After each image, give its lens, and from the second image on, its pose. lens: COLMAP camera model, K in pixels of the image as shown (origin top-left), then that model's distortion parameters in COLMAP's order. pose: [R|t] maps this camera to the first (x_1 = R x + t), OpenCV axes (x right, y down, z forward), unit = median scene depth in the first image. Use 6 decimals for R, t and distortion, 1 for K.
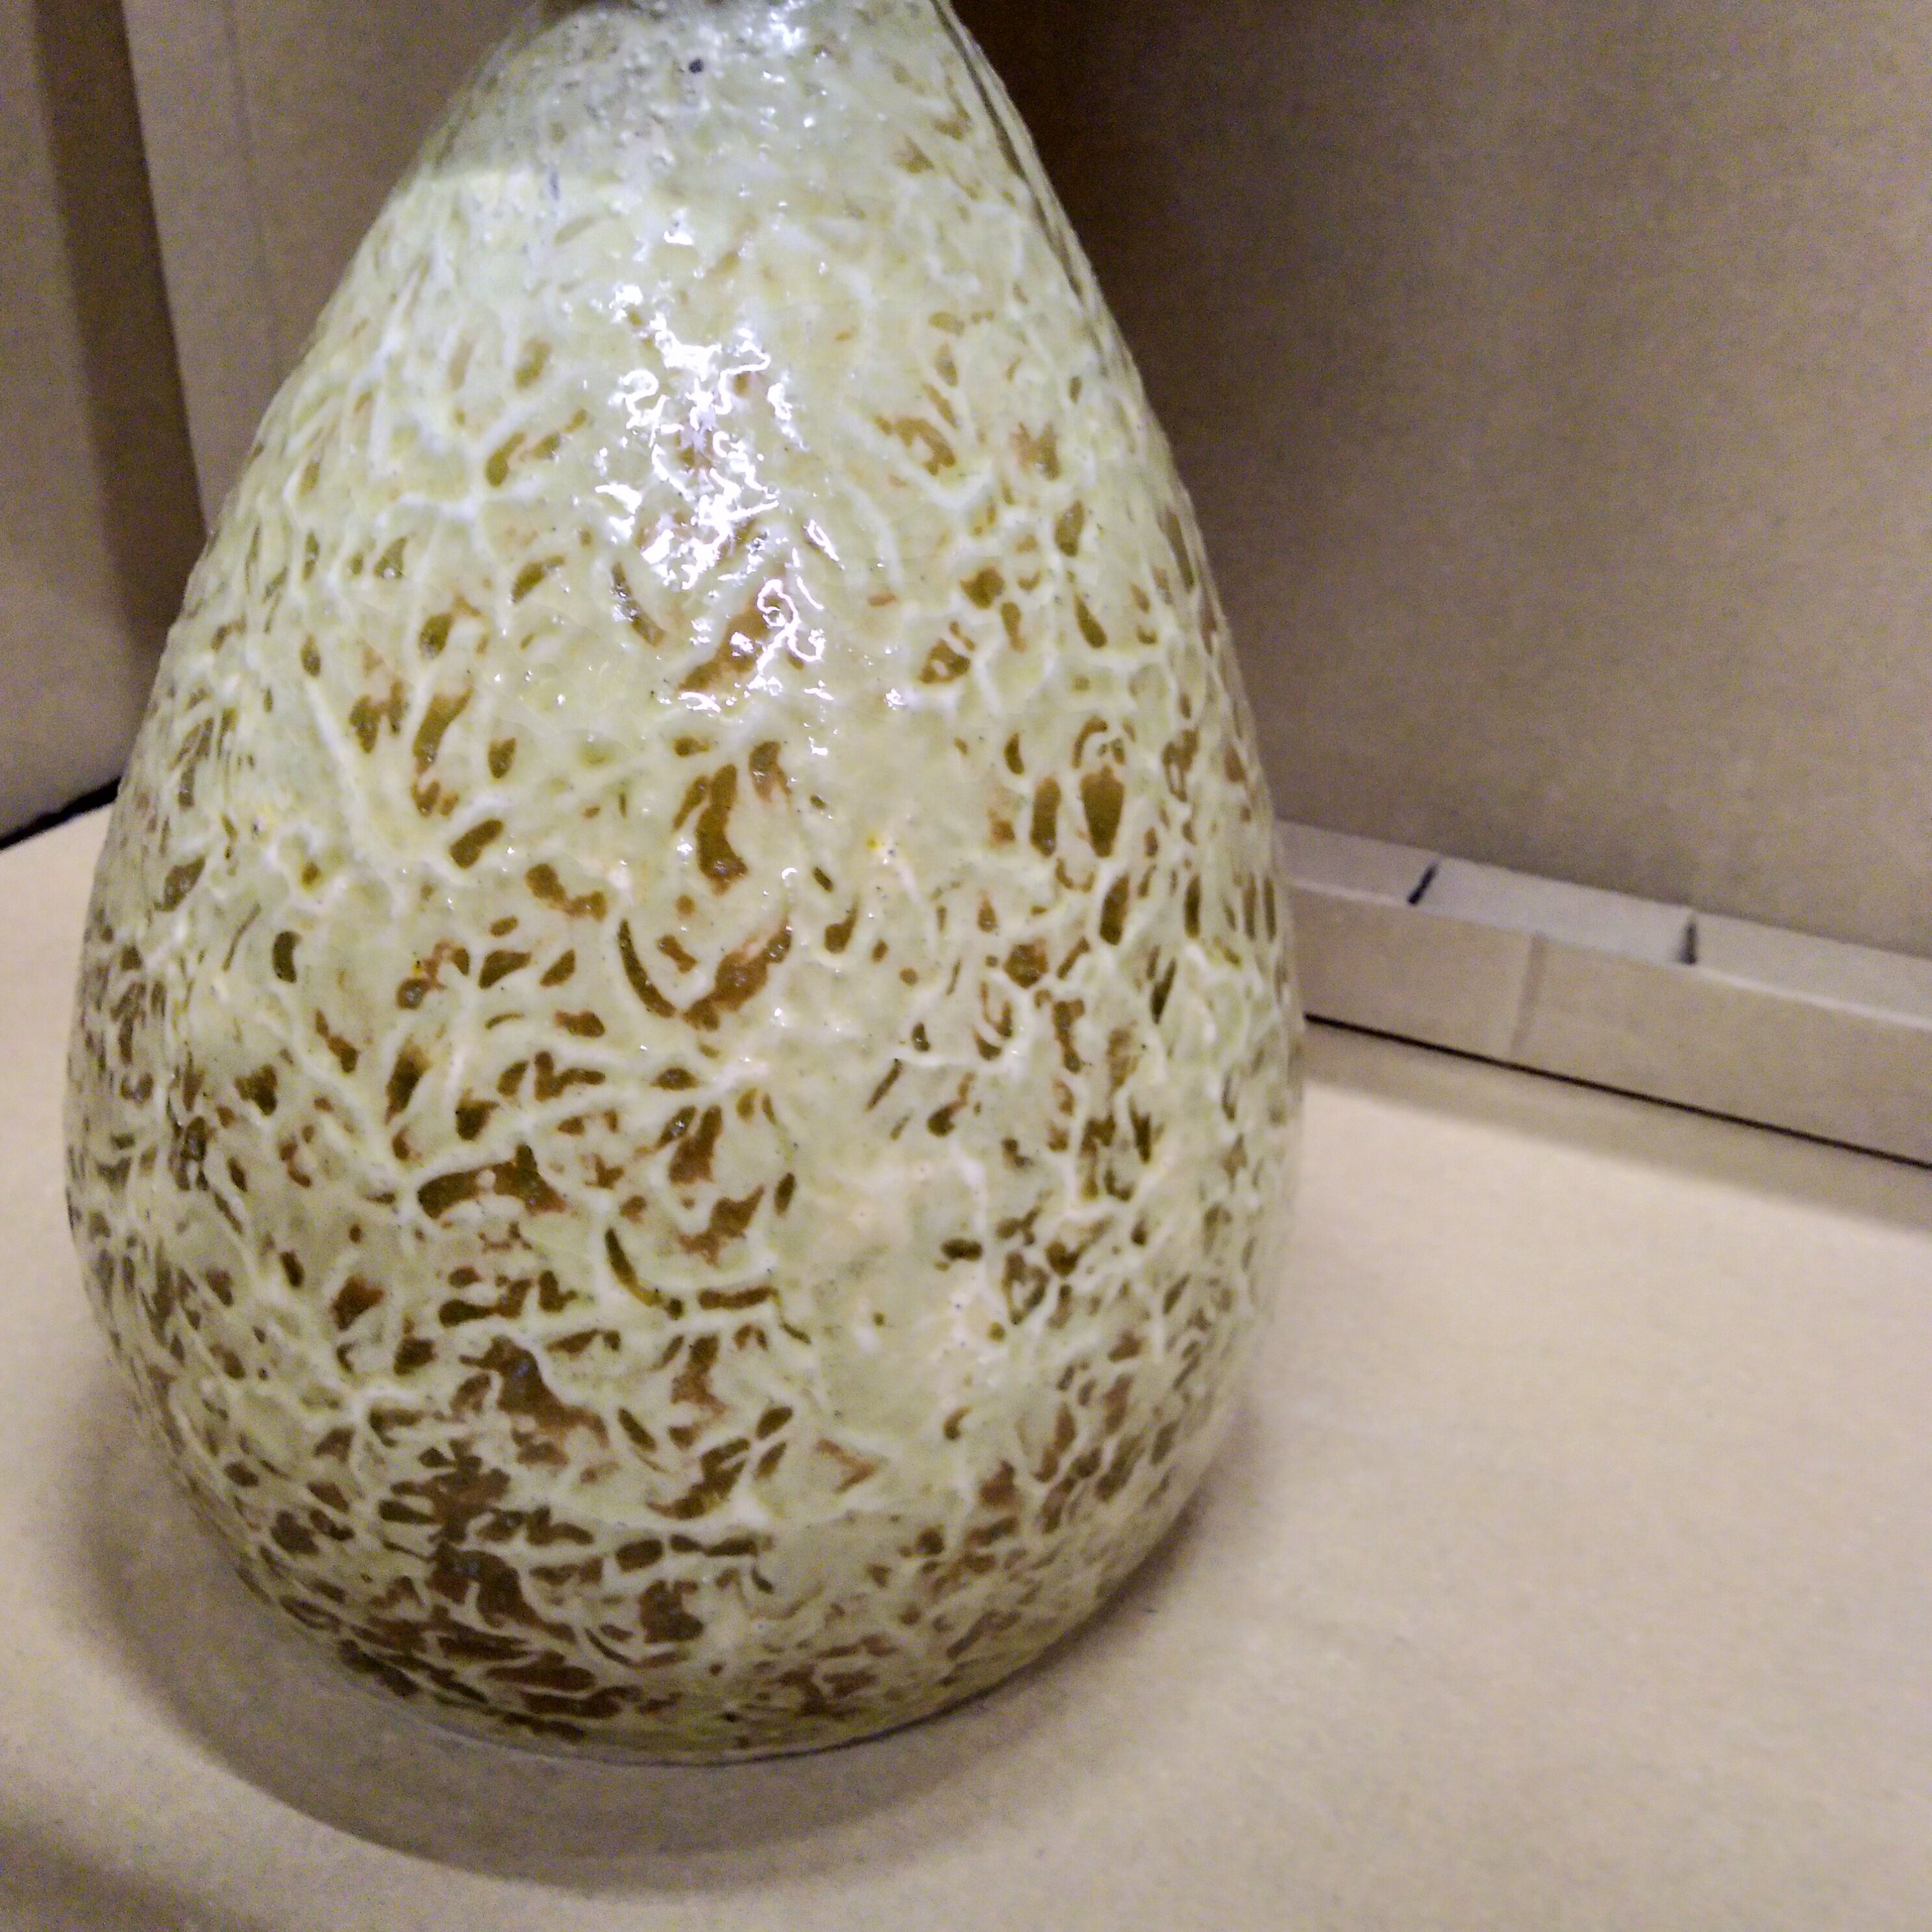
lens RADIAL K [[2085.1, 0, 969.8], [0, 2085.1, 955.7], [0, 0, 1]] dist [0.090503, 0.000000]
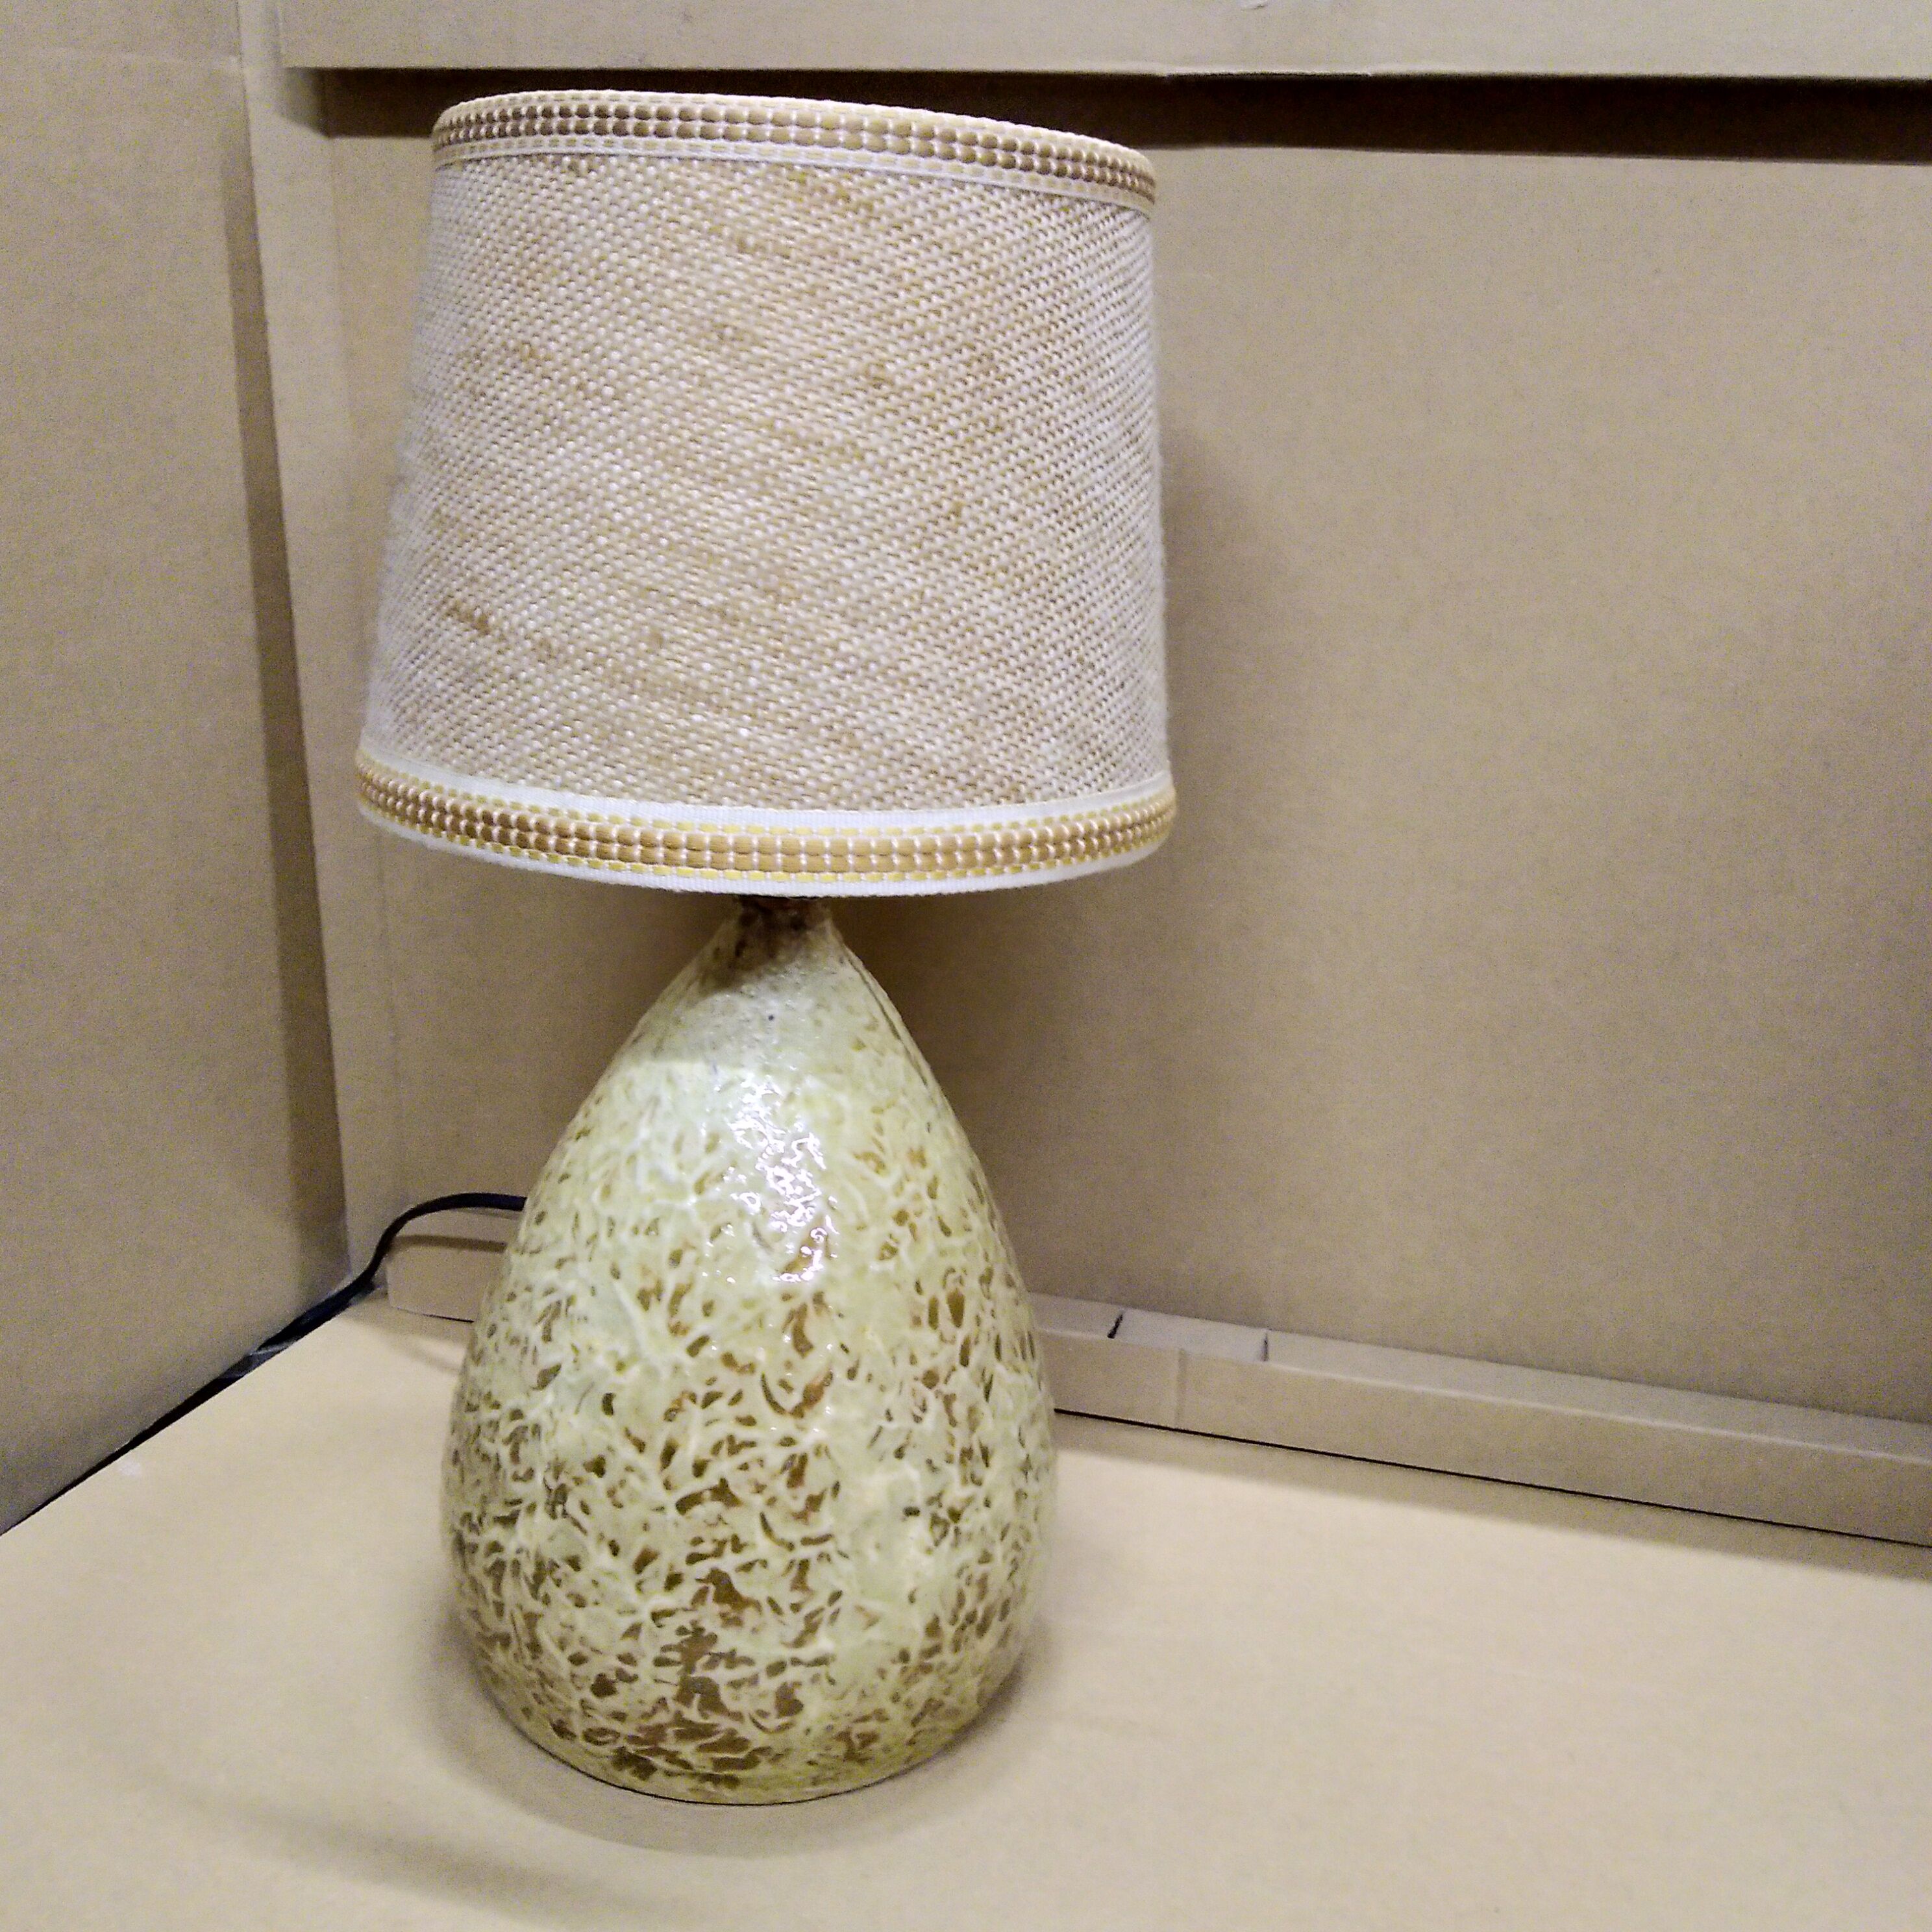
lens RADIAL K [[2085.1, 0, 981.6], [0, 2085.1, 978.6], [0, 0, 1]] dist [0.090503, 0.000000]
pose [[0.988750, -0.058224, 0.137783, -0.202905], [0.085201, 0.976321, -0.198842, 0.035303], [-0.122943, 0.208344, 0.970298, -1.293984]]
